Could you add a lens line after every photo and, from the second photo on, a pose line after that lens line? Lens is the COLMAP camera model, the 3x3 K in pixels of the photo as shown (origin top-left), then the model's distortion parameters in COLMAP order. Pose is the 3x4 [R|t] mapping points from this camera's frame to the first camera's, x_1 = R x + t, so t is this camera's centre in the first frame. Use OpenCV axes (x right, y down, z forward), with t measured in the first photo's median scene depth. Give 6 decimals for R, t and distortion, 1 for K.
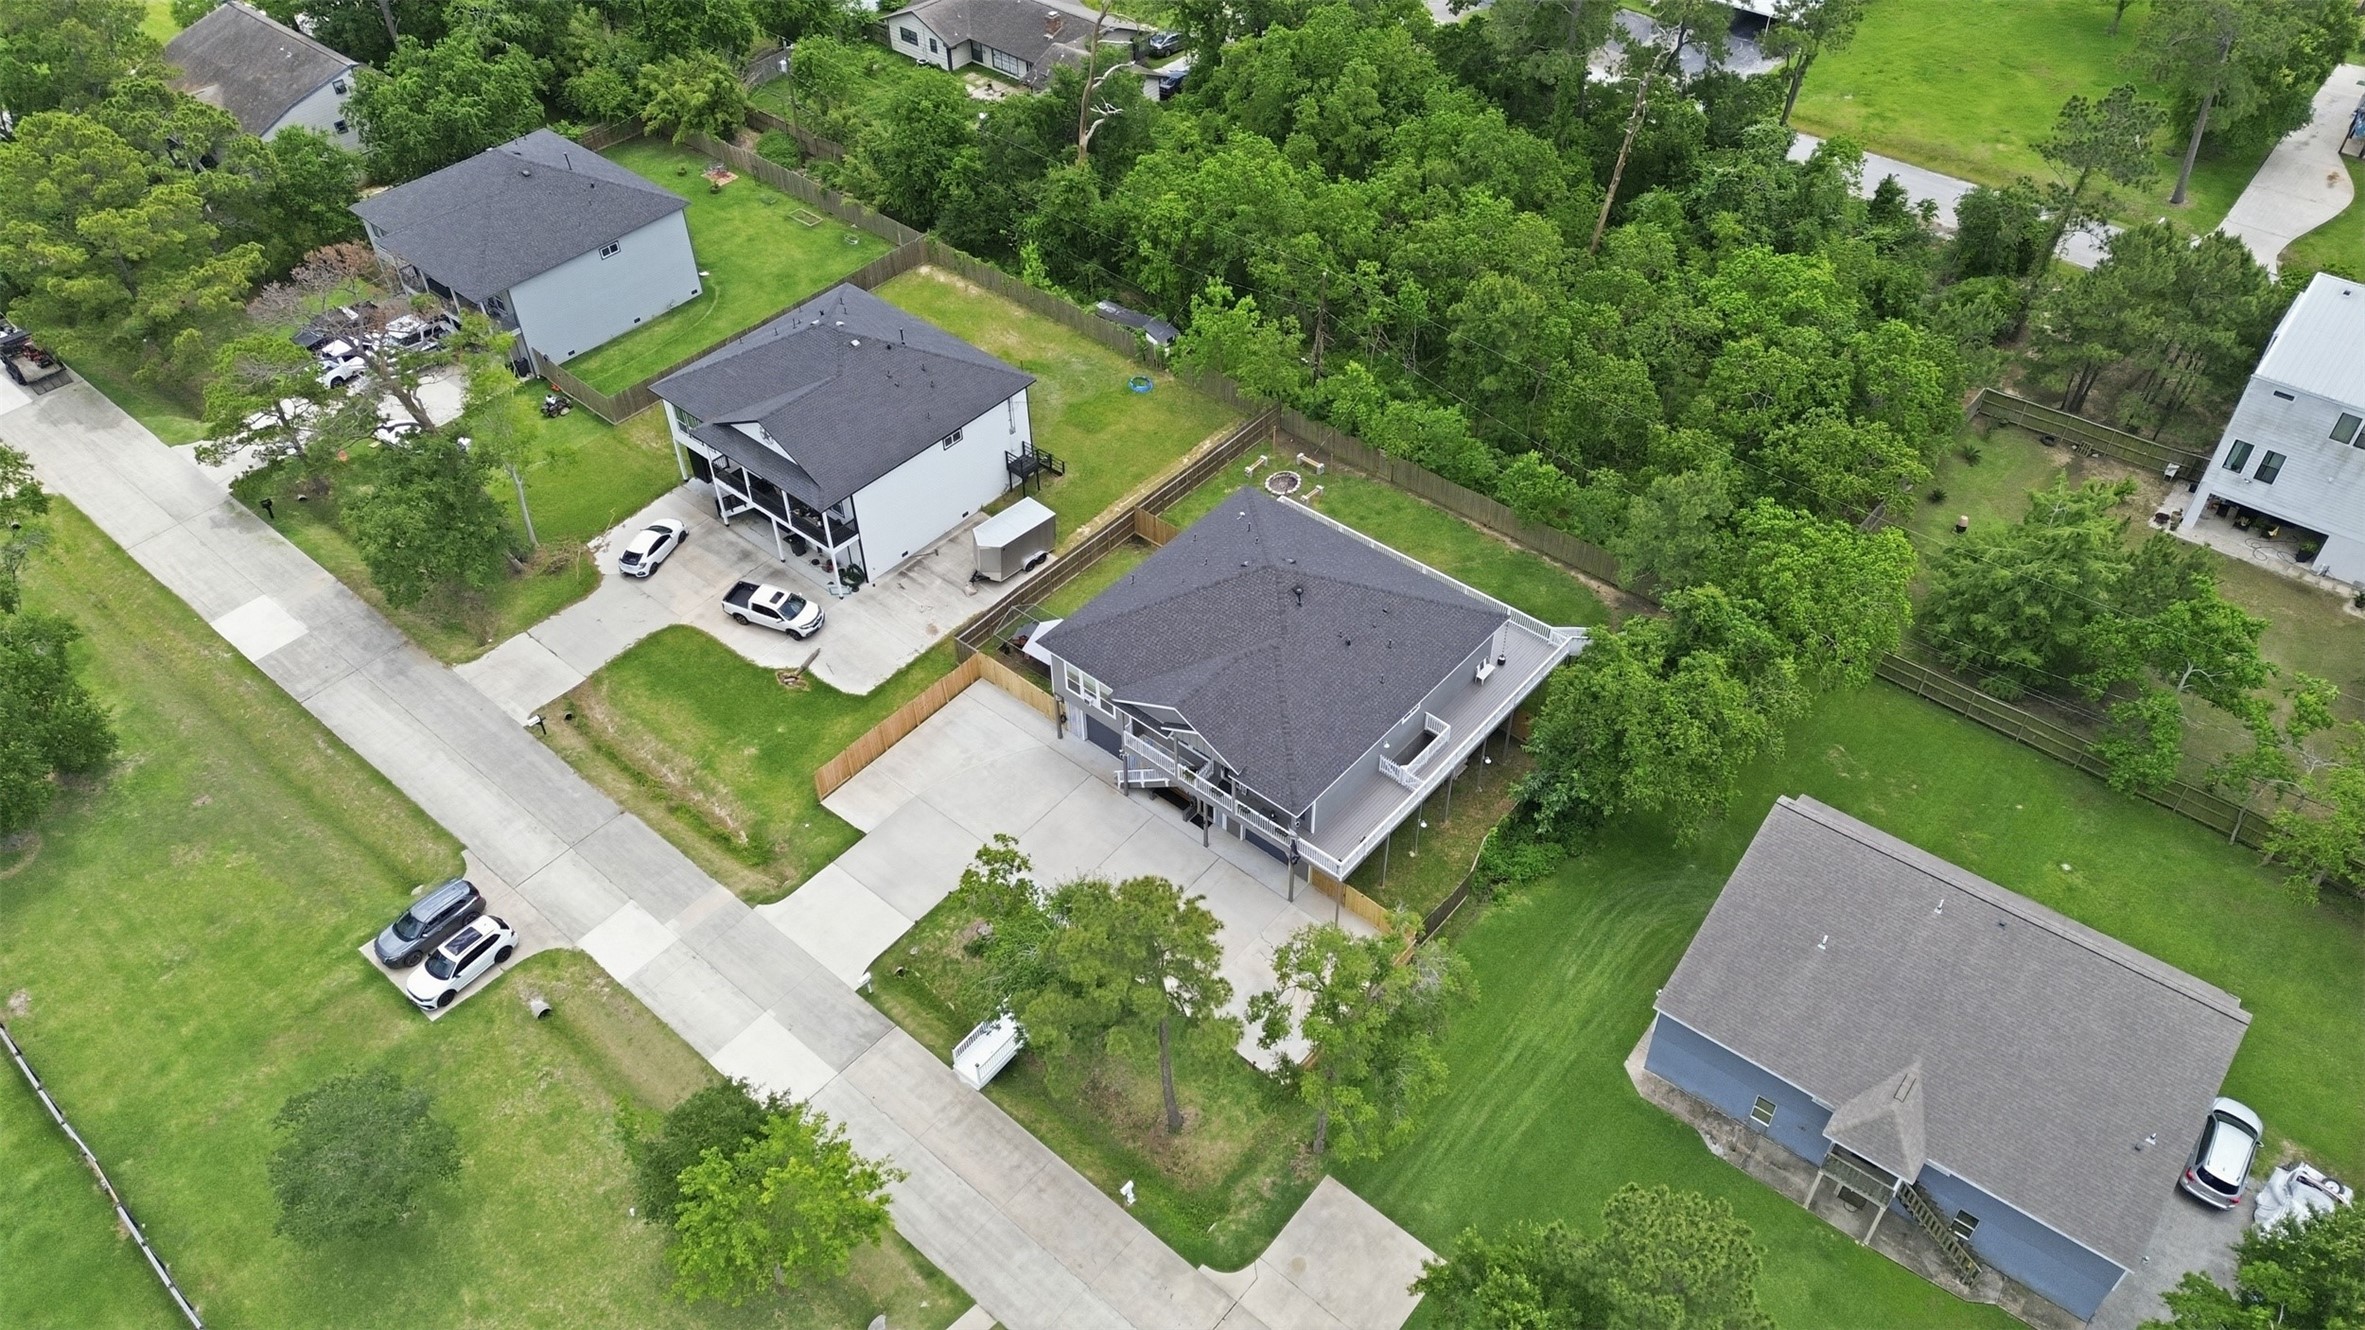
lens RADIAL K [[1663.1, 0, 1182.5], [0, 1663.1, 665.0], [0, 0, 1]] dist [0.077648, -0.065998]
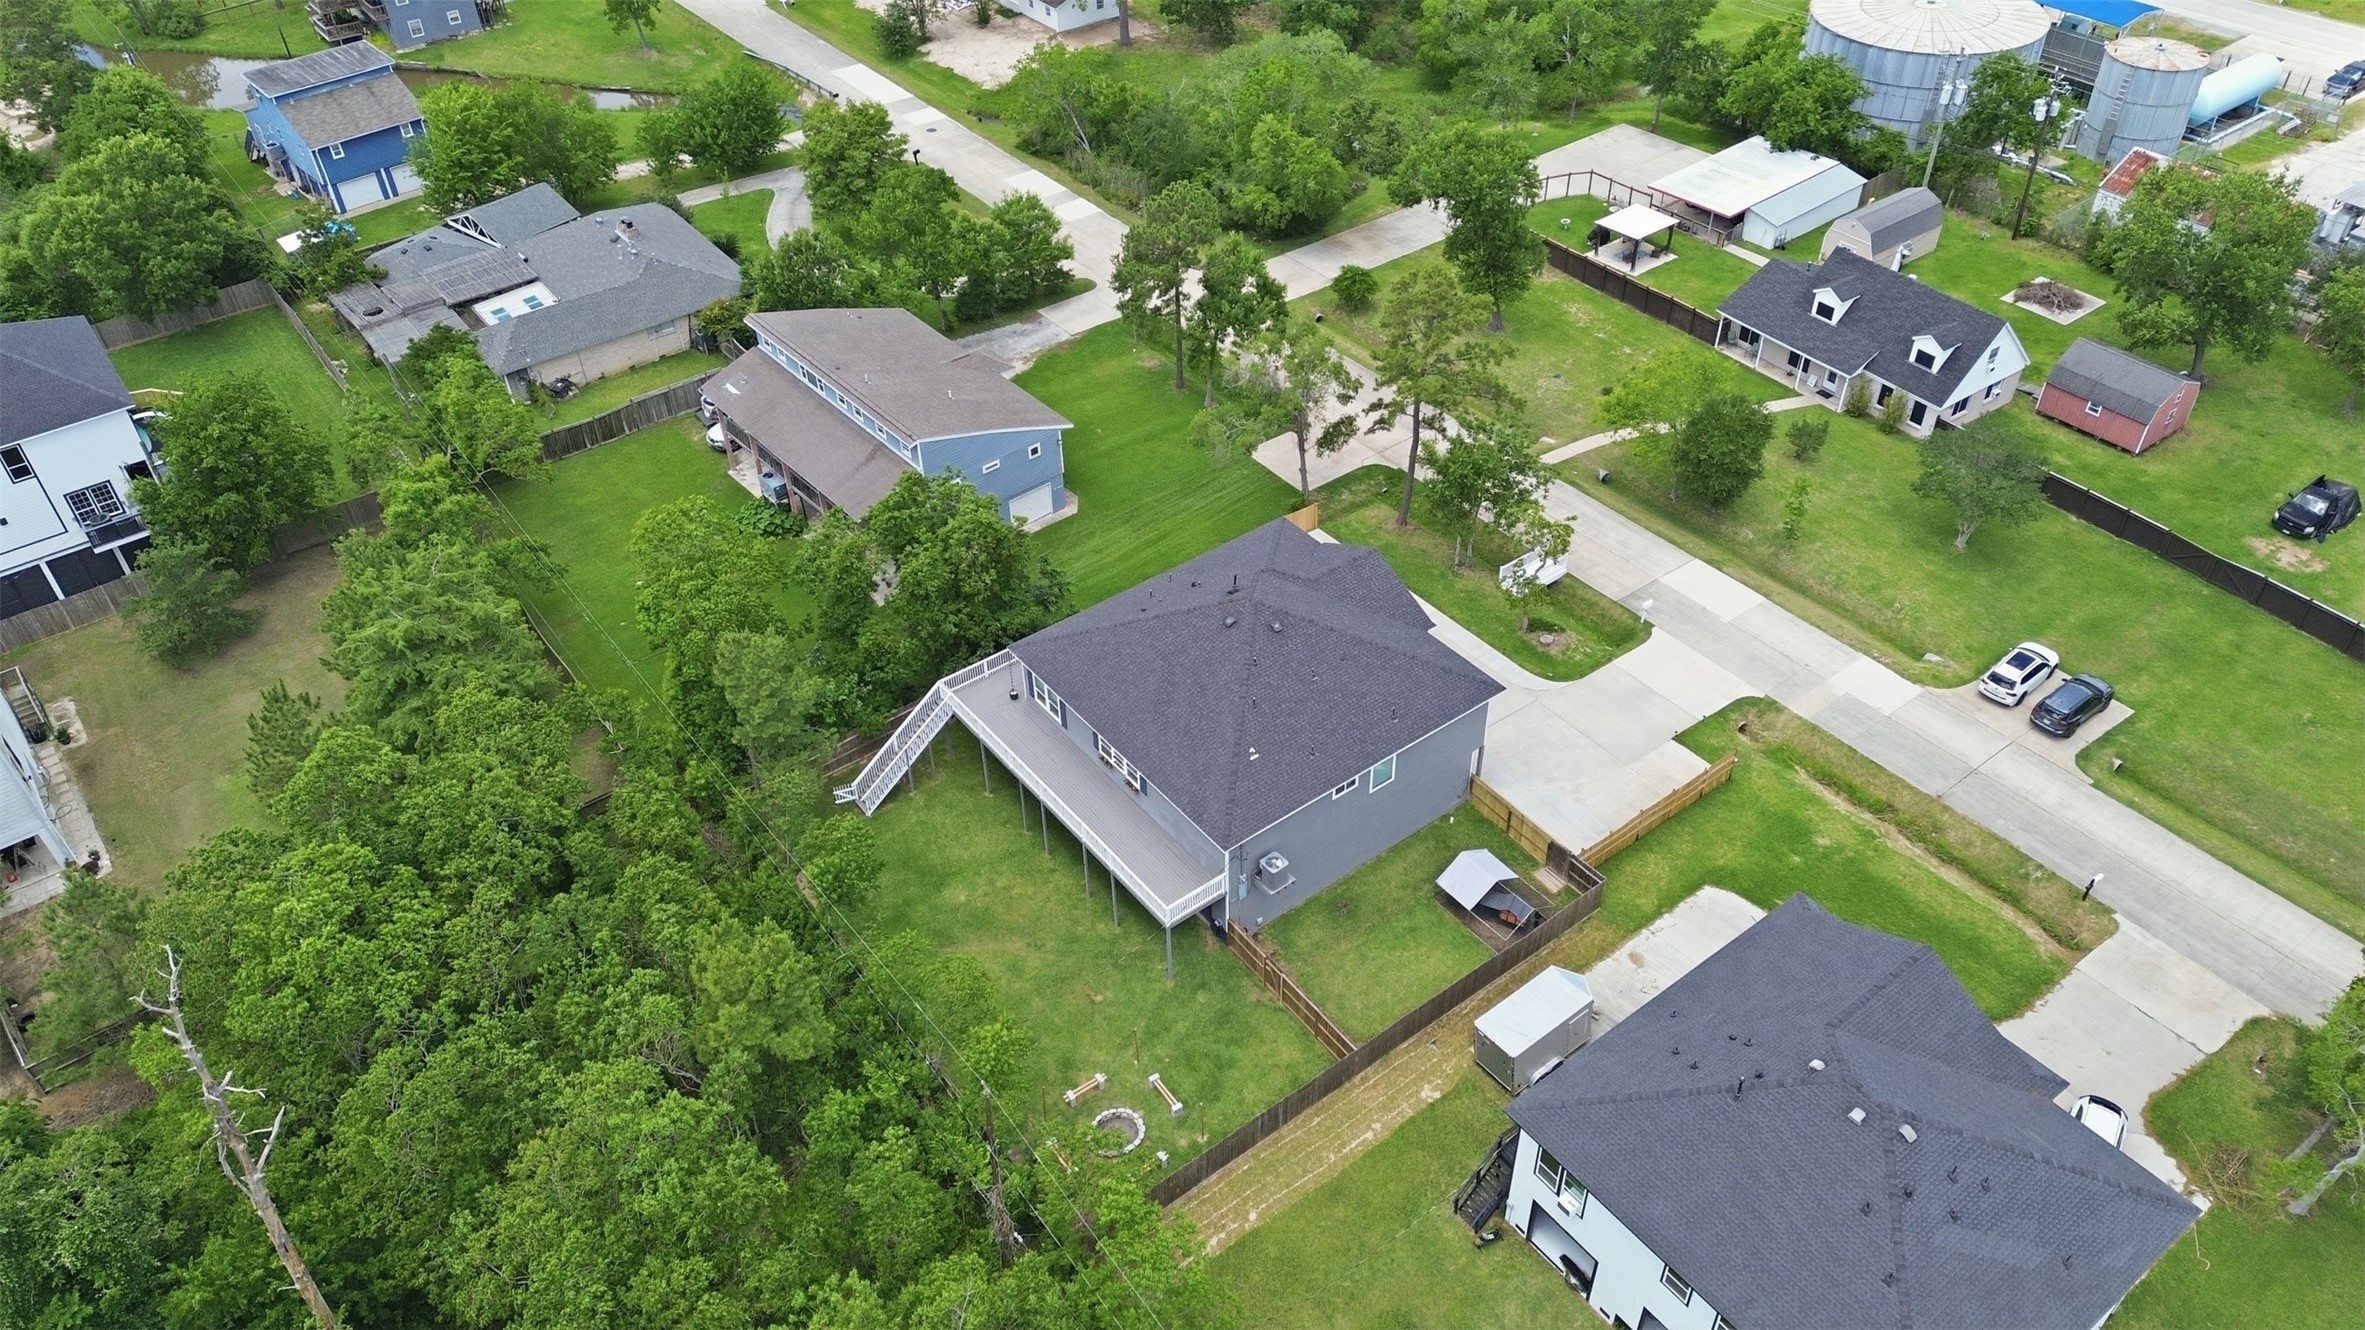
lens RADIAL K [[1652.1, 0, 1189.4], [0, 1652.1, 675.3], [0, 0, 1]] dist [0.077237, -0.073673]
pose [[-0.977399, -0.112003, 0.179297, -0.071942], [0.167593, 0.106448, 0.980093, -0.865322], [-0.128859, 0.987990, -0.085271, 0.991694]]
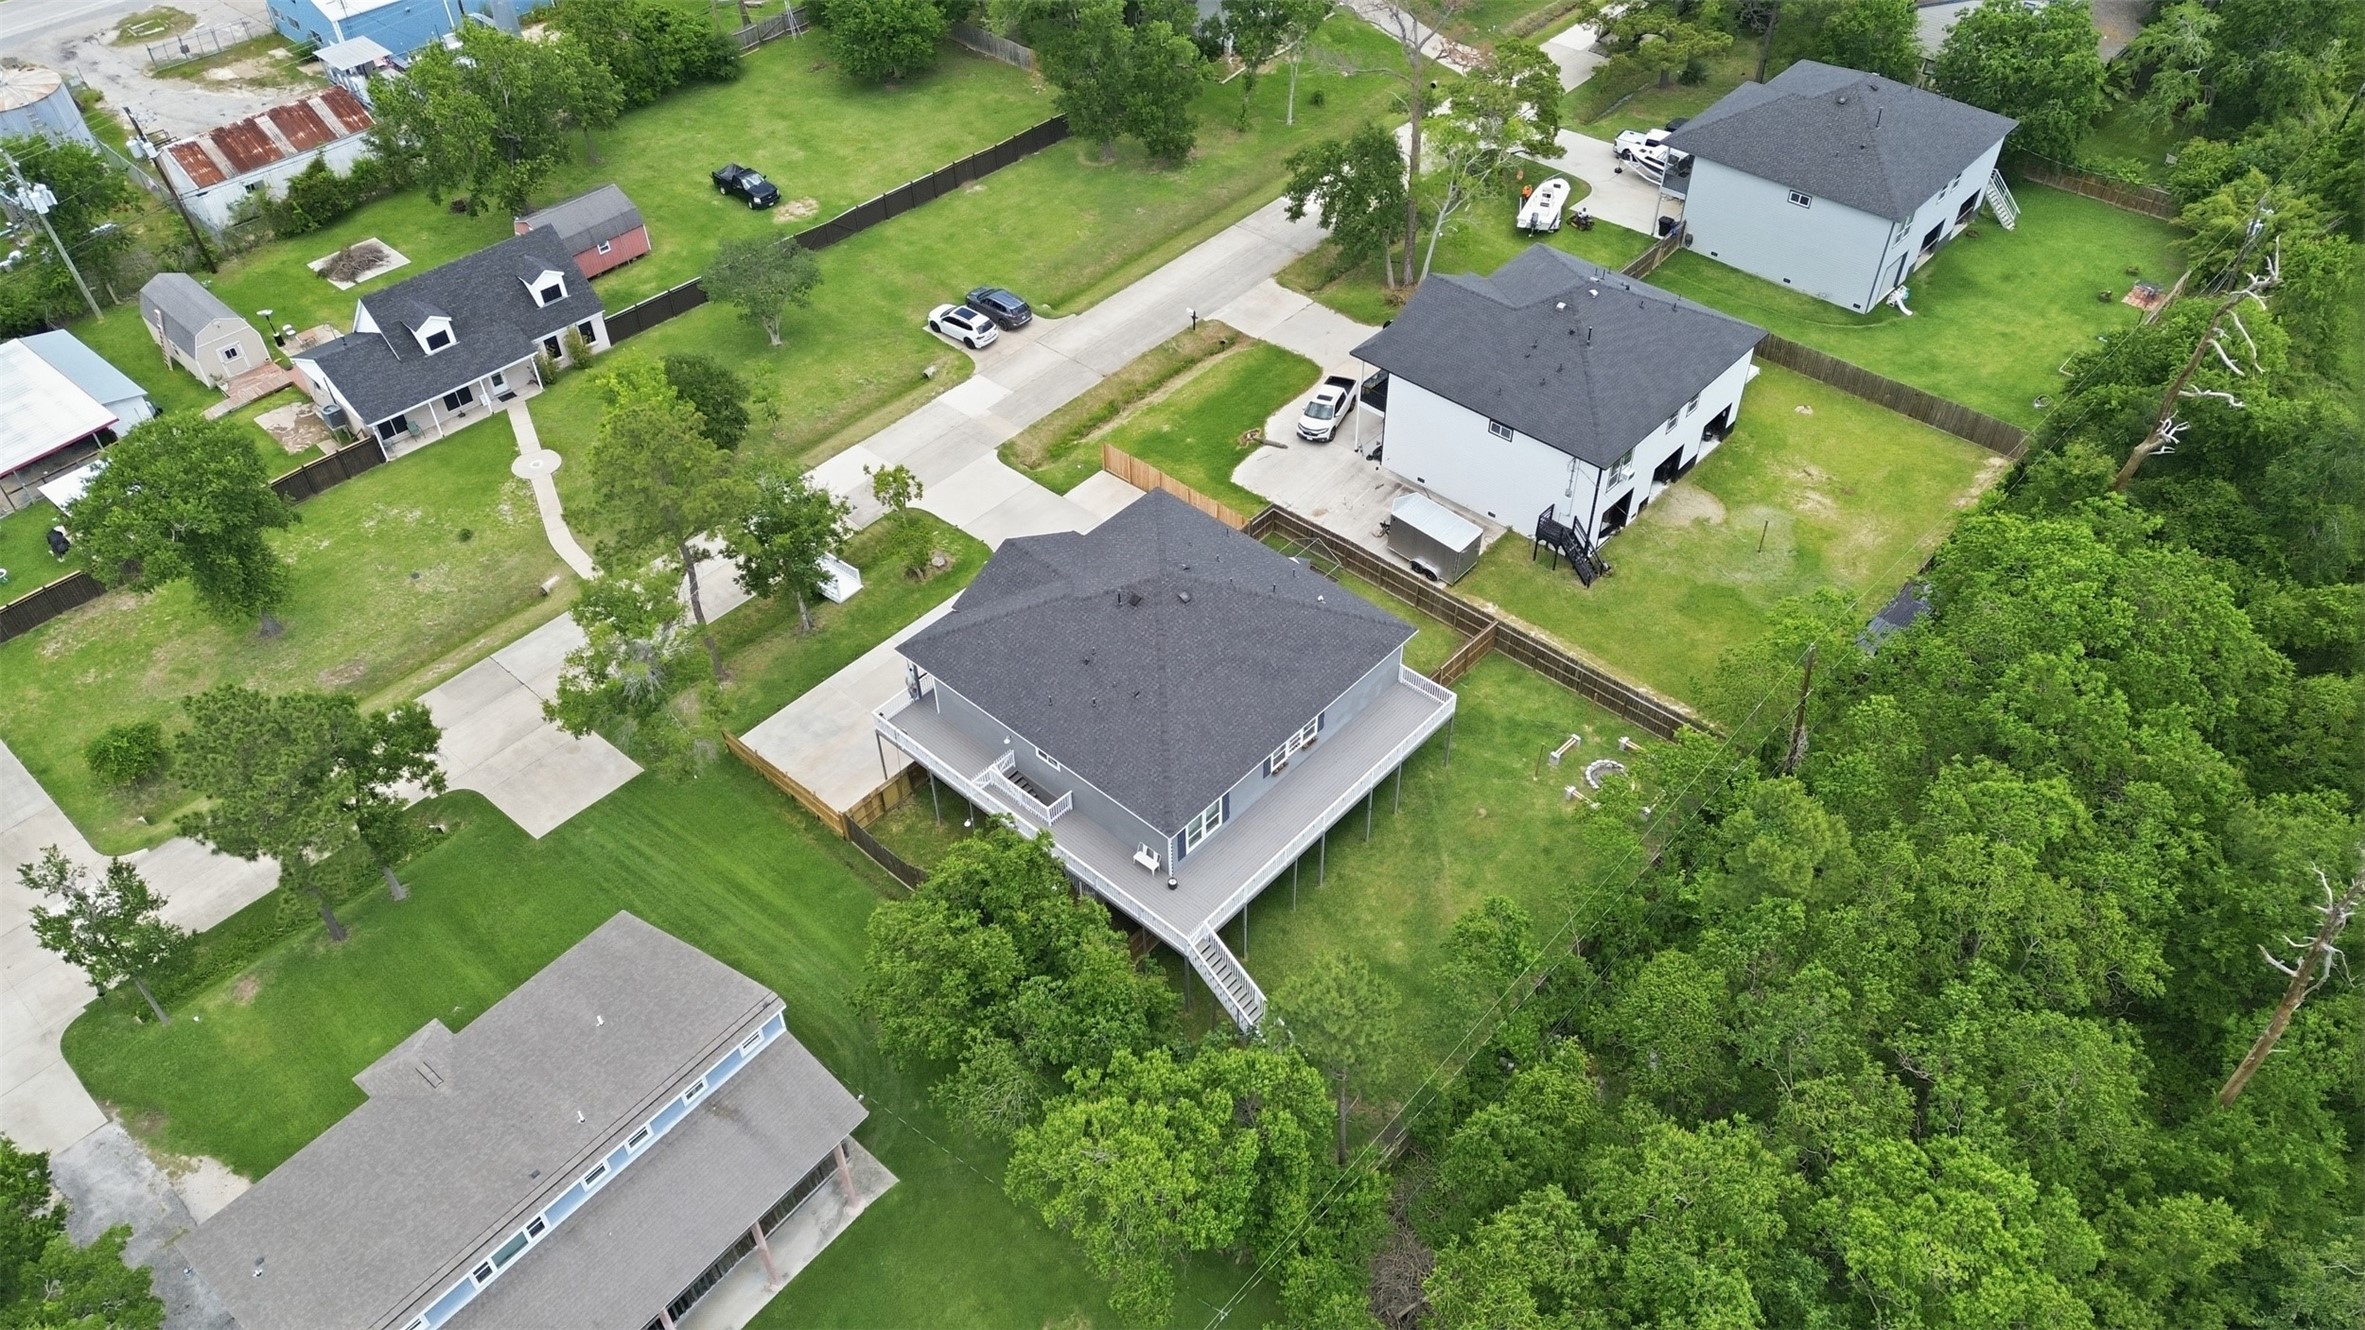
lens RADIAL K [[1652.1, 0, 1189.4], [0, 1652.1, 675.3], [0, 0, 1]] dist [0.077237, -0.073673]
pose [[-0.025794, 0.702589, -0.711128, 0.658039], [-0.676446, 0.511500, 0.529894, -0.464631], [0.736040, 0.494708, 0.462070, 0.541034]]
